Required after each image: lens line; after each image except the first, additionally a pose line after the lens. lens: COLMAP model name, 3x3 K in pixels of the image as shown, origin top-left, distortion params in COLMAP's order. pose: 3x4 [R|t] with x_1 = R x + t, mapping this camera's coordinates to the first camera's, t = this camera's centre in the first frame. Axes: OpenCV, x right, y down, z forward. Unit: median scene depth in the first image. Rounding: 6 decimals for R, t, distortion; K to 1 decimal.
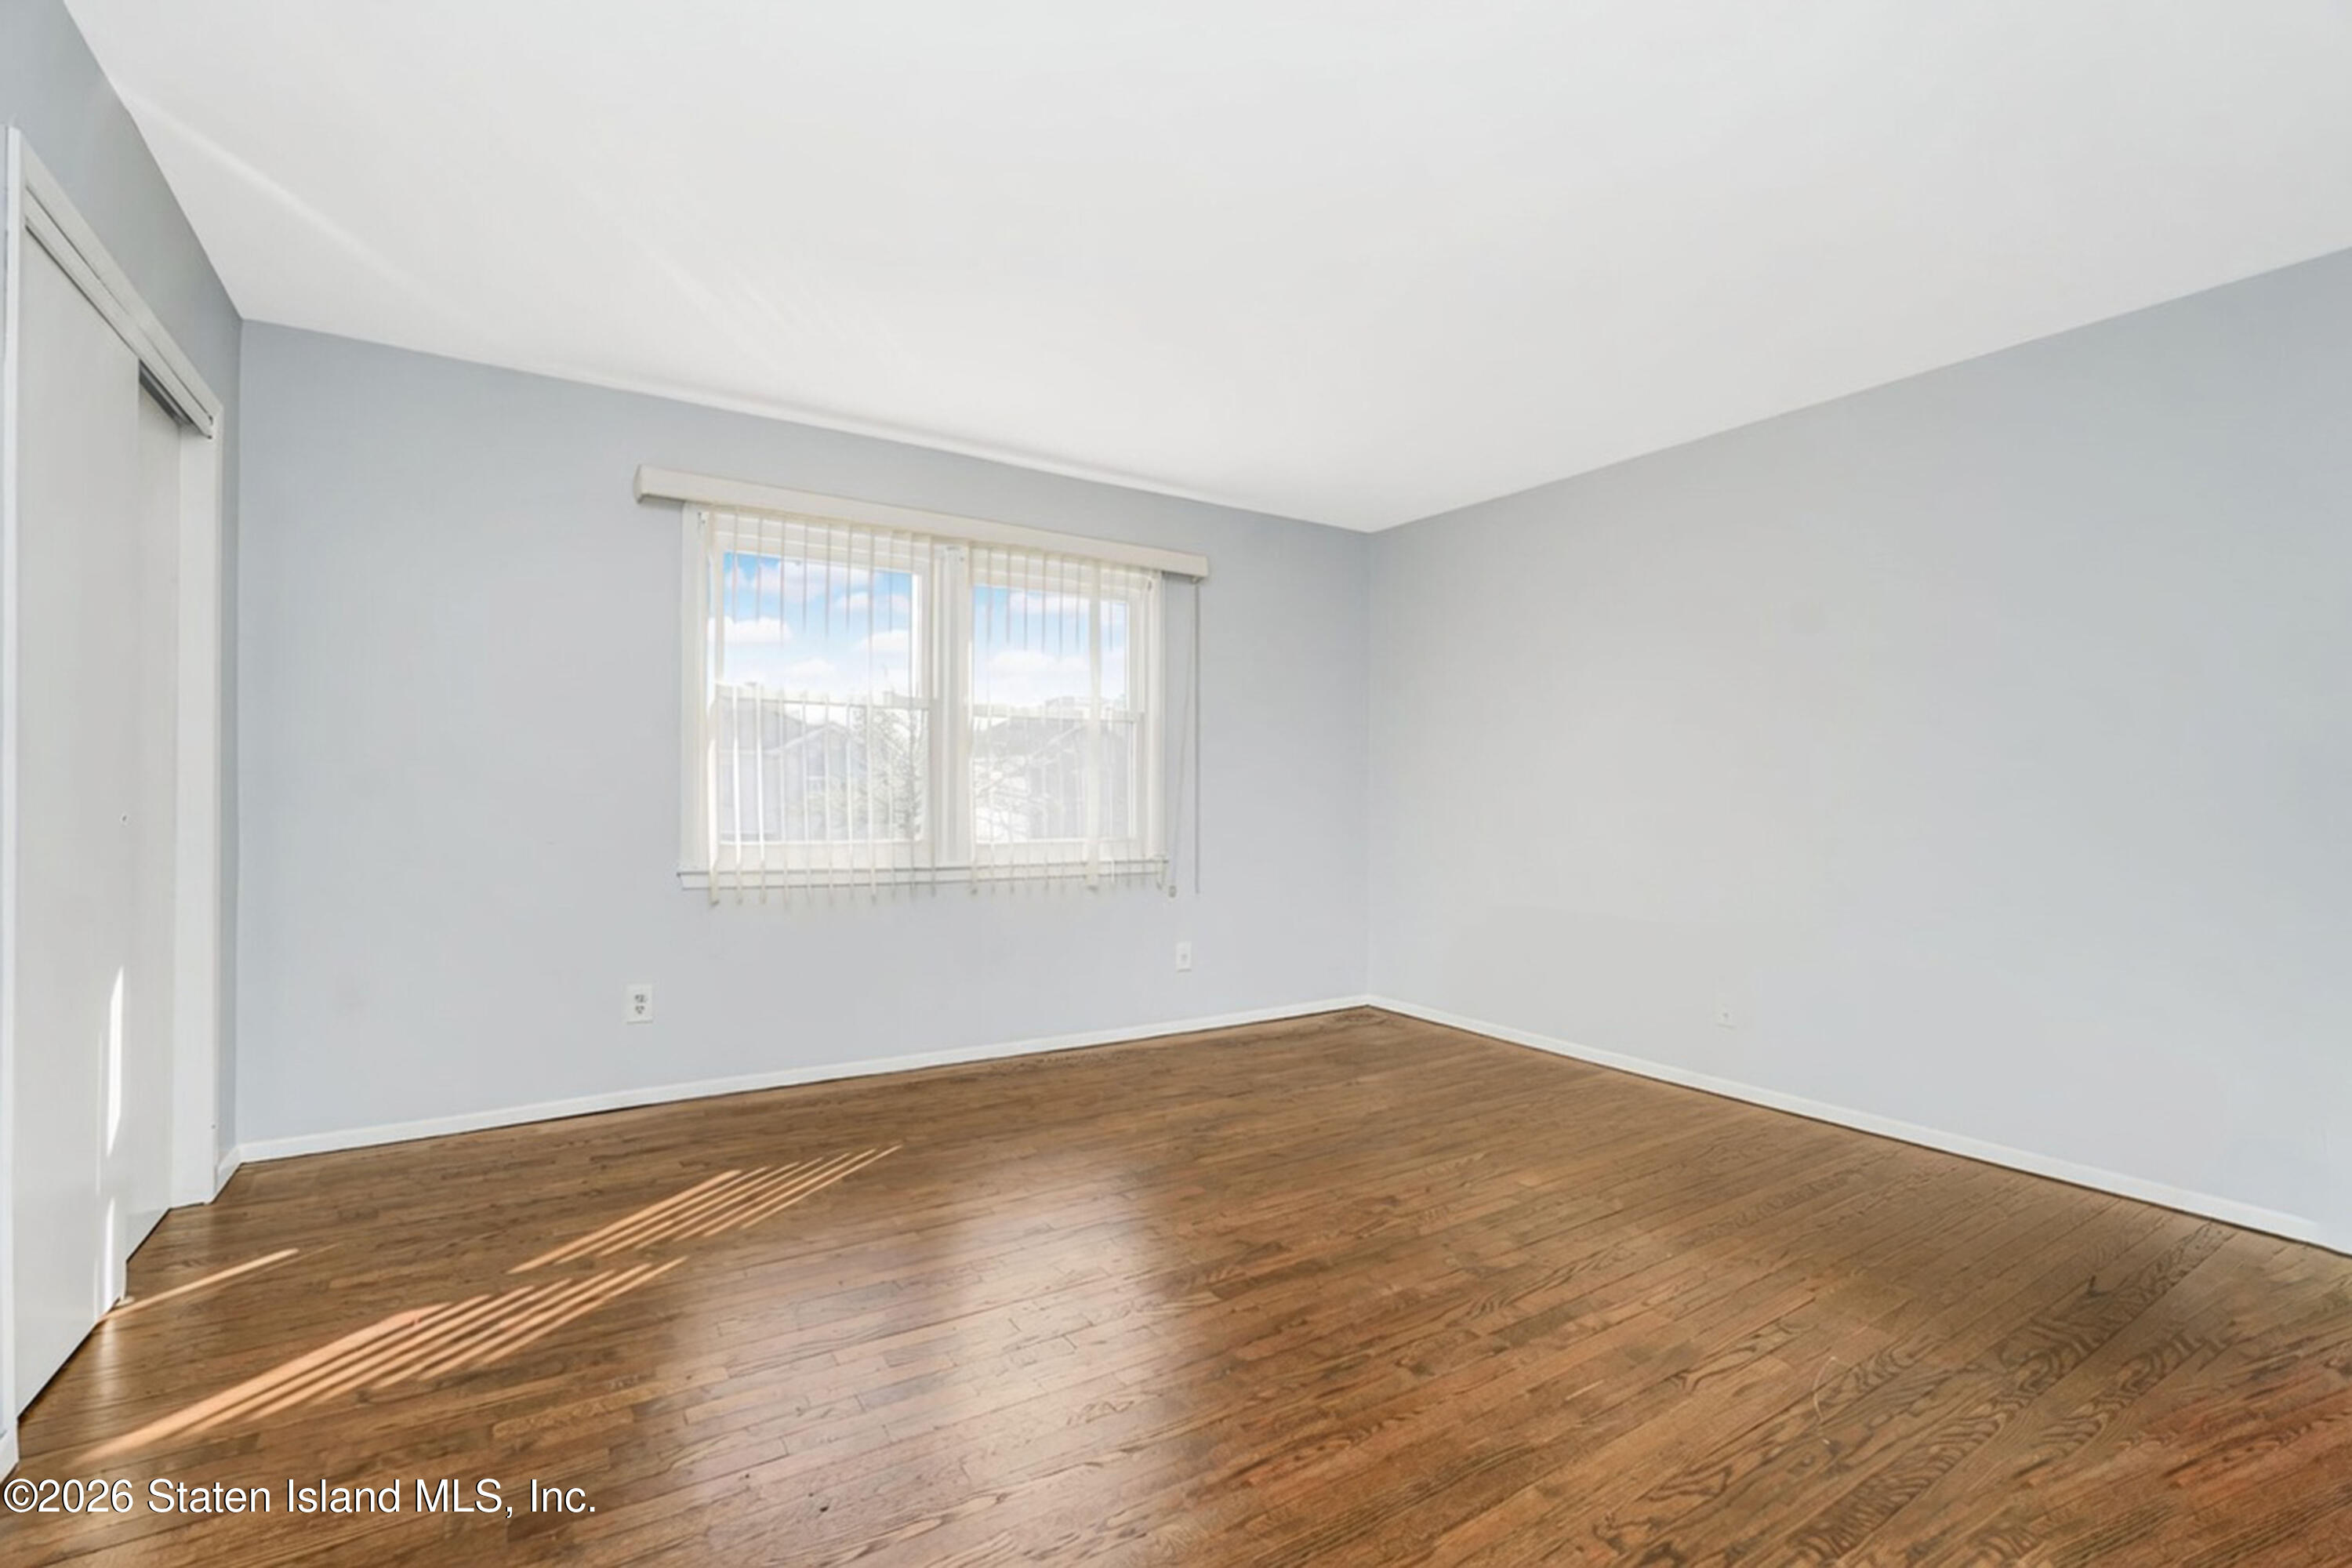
lens RADIAL K [[1040.9, 0, 1175.2], [0, 1040.9, 793.7], [0, 0, 1]] dist [-0.010812, -0.000110]
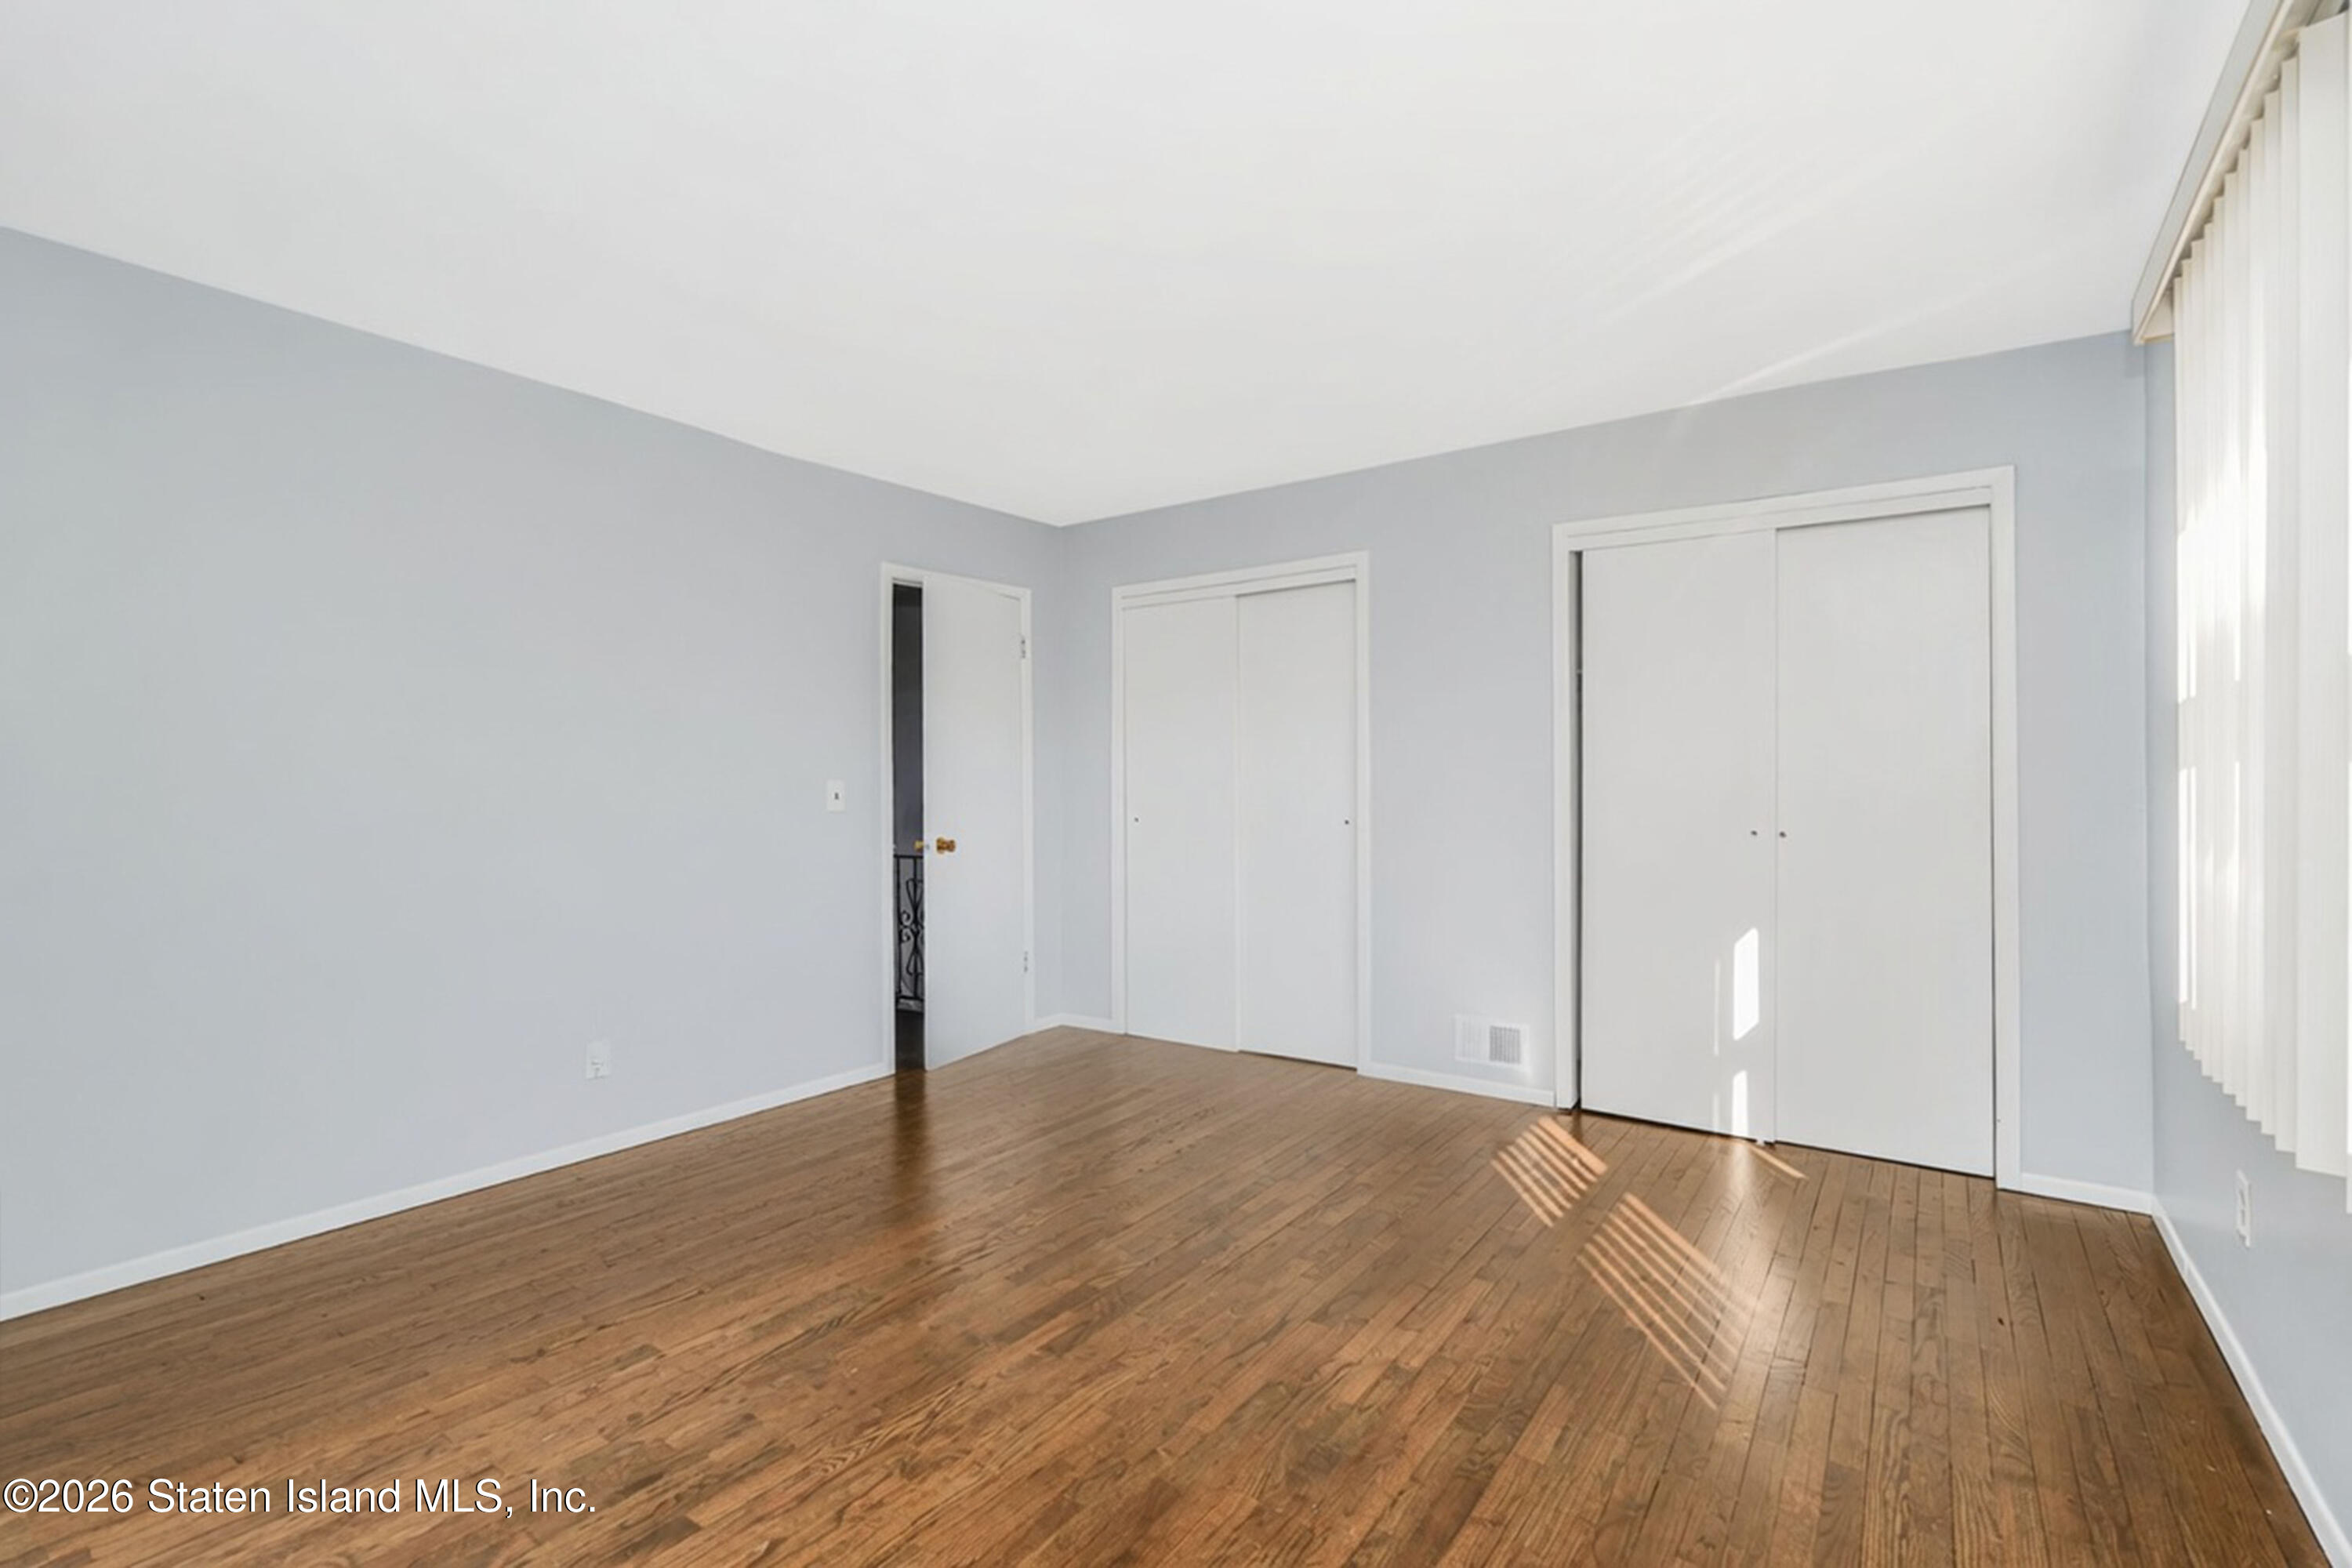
lens RADIAL K [[1040.9, 0, 1175.2], [0, 1040.9, 793.7], [0, 0, 1]] dist [-0.010812, -0.000110]
pose [[-0.926381, 0.002129, -0.376581, 0.375157], [-0.000702, 0.999973, 0.007379, -0.041750], [0.376586, 0.007100, -0.926354, 2.085709]]
